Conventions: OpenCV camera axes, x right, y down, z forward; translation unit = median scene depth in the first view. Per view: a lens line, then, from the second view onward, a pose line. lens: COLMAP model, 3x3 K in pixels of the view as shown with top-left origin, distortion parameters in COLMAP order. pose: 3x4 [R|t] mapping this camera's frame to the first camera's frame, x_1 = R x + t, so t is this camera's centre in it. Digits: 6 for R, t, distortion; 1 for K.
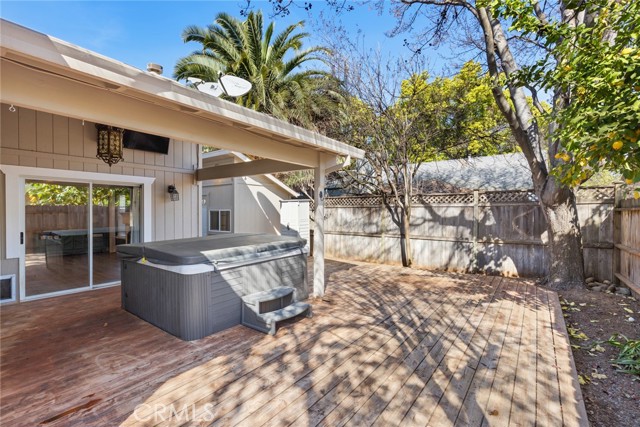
lens RADIAL K [[291.4, 0, 327.0], [0, 291.4, 214.6], [0, 0, 1]] dist [0.003559, 0.000477]
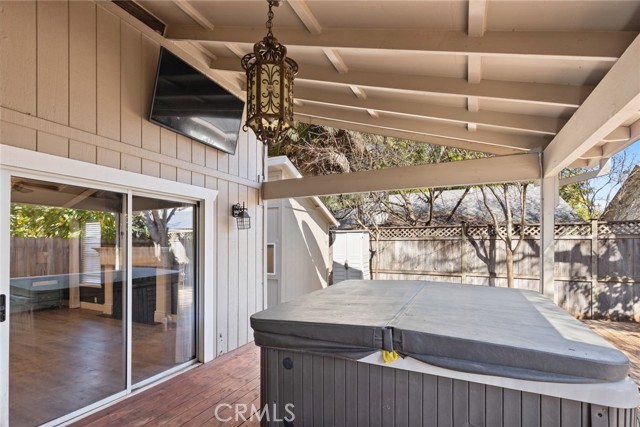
lens RADIAL K [[291.4, 0, 310.3], [0, 291.4, 244.5], [0, 0, 1]] dist [0.003559, 0.000477]
pose [[0.982020, -0.001425, 0.188769, -0.453817], [0.003532, 0.999935, -0.010826, -0.006002], [-0.188741, 0.011298, 0.981962, 0.322040]]
